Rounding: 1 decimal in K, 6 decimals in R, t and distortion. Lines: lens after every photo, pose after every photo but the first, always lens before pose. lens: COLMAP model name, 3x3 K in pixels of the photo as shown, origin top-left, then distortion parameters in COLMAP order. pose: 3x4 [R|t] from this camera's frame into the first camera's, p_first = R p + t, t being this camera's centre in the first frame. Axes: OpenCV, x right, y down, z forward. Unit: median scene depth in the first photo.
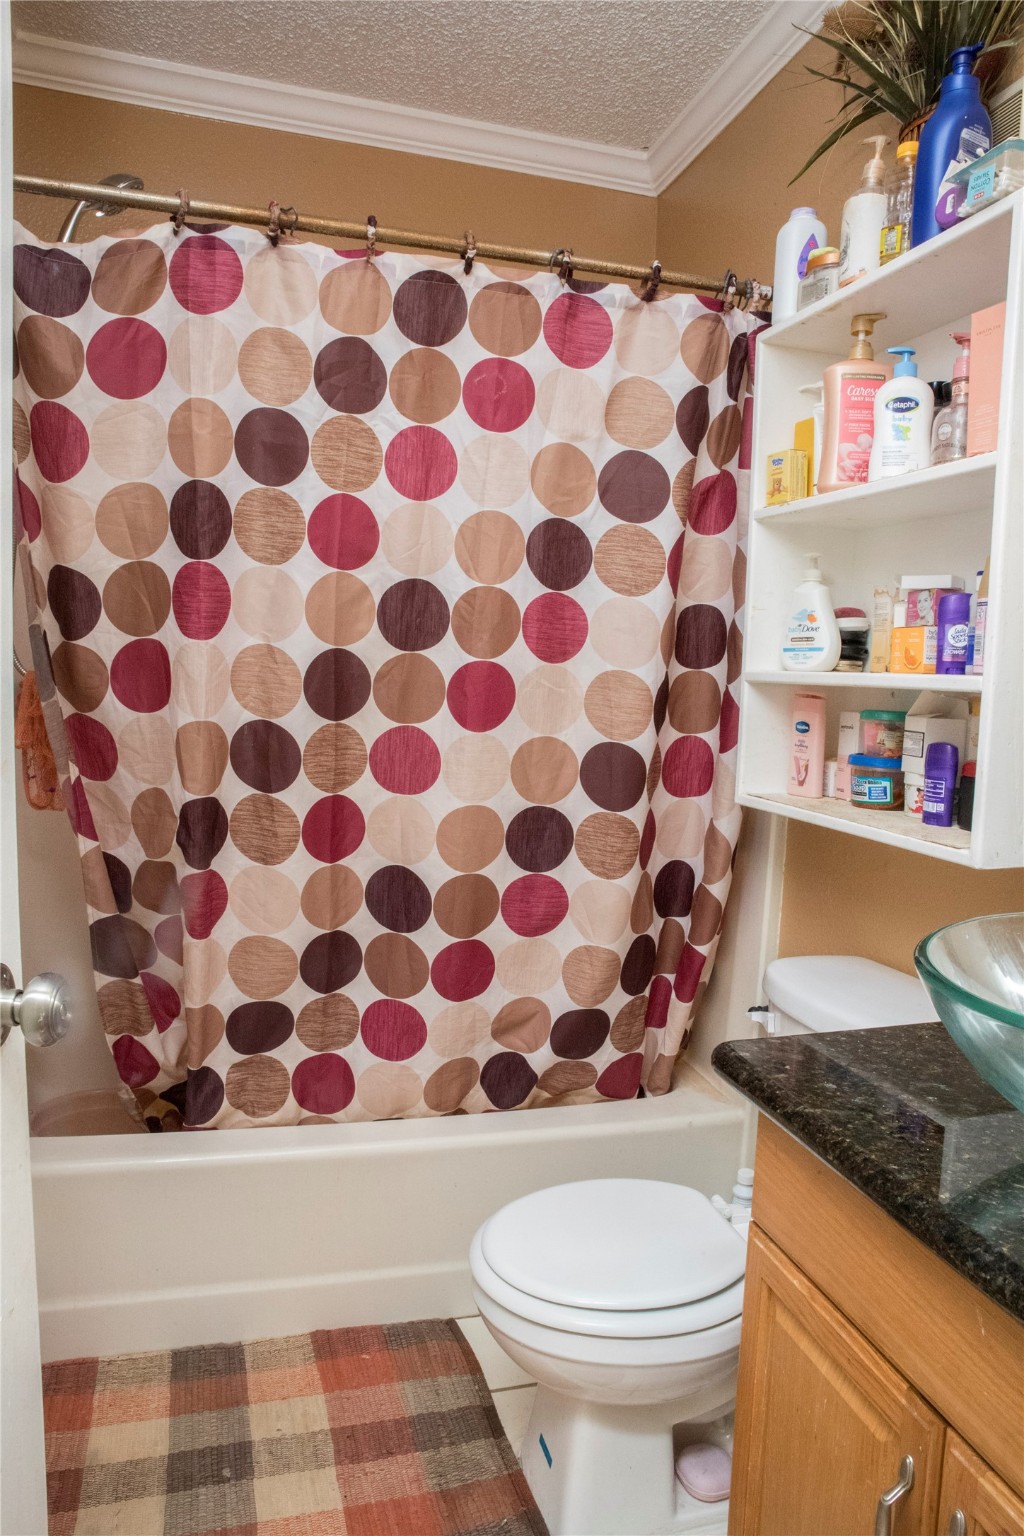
lens RADIAL K [[1036.6, 0, 510.7], [0, 1036.6, 786.4], [0, 0, 1]] dist [-0.136812, 0.094115]
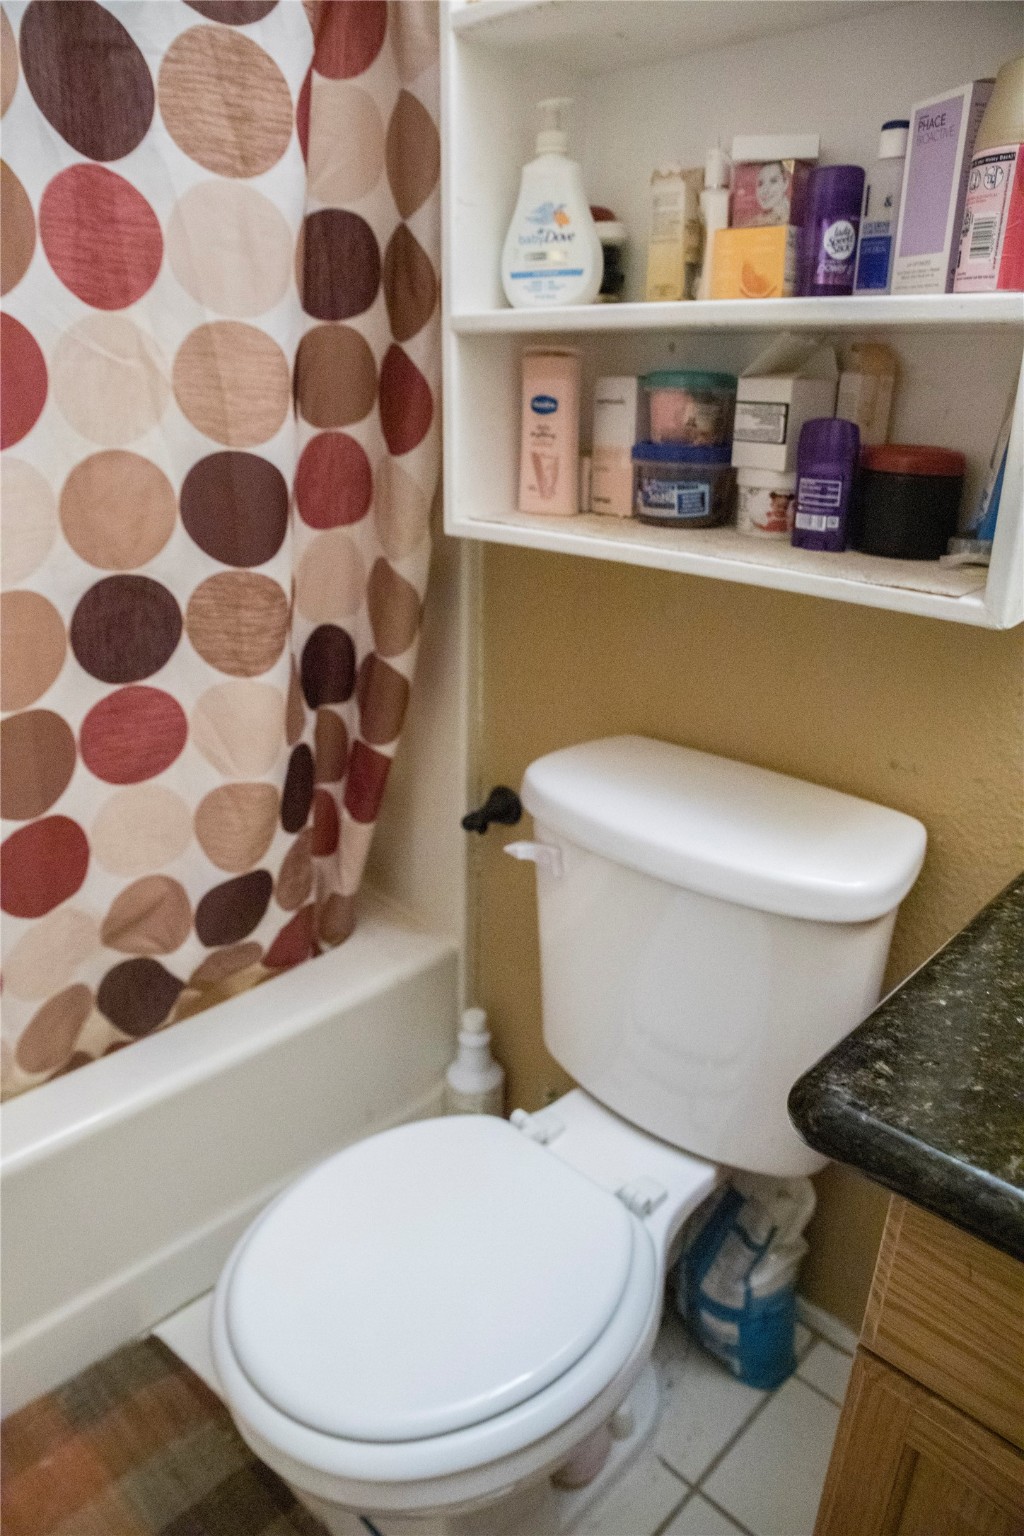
lens RADIAL K [[1036.6, 0, 510.7], [0, 1036.6, 786.4], [0, 0, 1]] dist [-0.136812, 0.094115]
pose [[0.871622, -0.209788, 0.443017, -0.058712], [0.075793, 0.950598, 0.301029, -0.022848], [-0.484284, -0.228806, 0.844463, 0.394338]]
